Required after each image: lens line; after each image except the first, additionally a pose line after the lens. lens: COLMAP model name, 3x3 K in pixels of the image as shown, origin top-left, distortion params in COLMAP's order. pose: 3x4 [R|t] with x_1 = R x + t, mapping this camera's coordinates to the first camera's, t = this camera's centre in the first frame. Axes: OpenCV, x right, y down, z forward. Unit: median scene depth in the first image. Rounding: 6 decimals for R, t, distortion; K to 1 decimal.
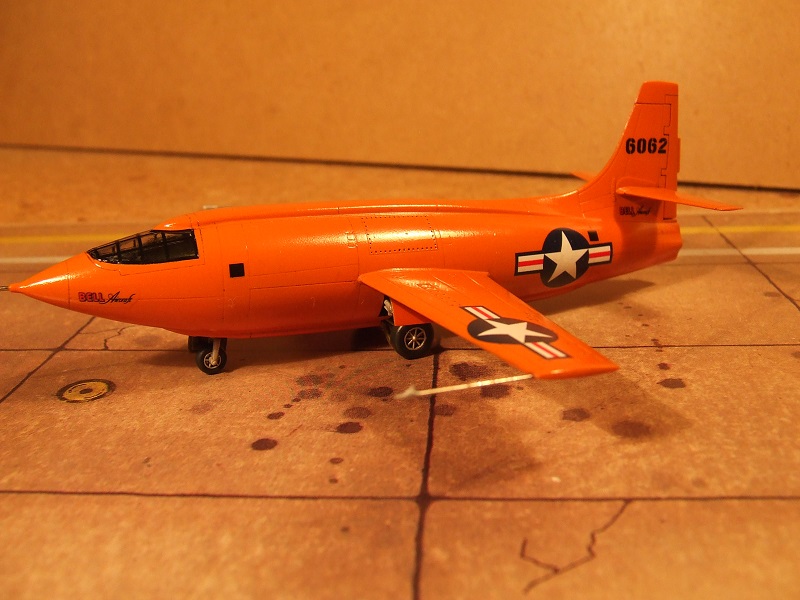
lens RADIAL K [[880.5, 0, 400.0], [0, 880.5, 300.0], [0, 0, 1]] dist [-0.090332, -0.011446]
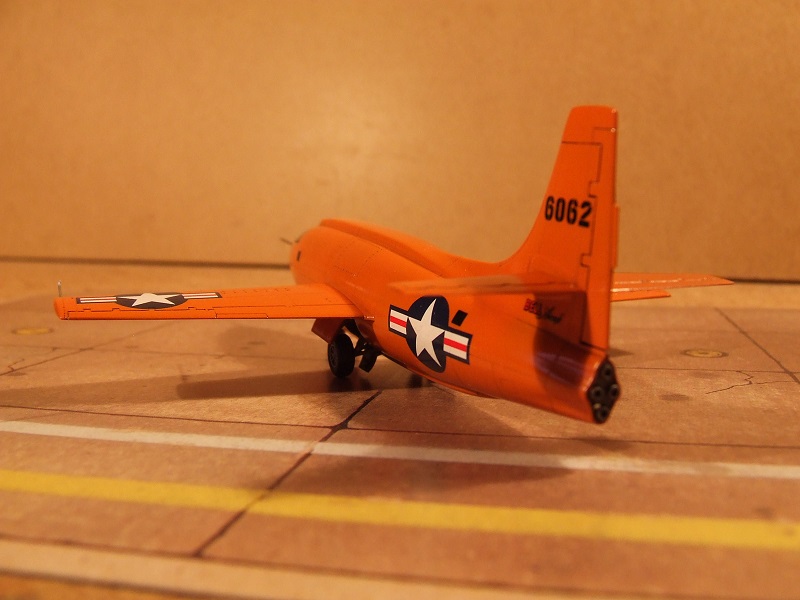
lens RADIAL K [[880.5, 0, 400.0], [0, 880.5, 300.0], [0, 0, 1]] dist [-0.090332, -0.011446]
pose [[-0.025947, 0.150850, -0.988216, 0.931835], [-0.308766, 0.939004, 0.151445, -0.180617], [0.950784, 0.309057, 0.022213, 0.921896]]
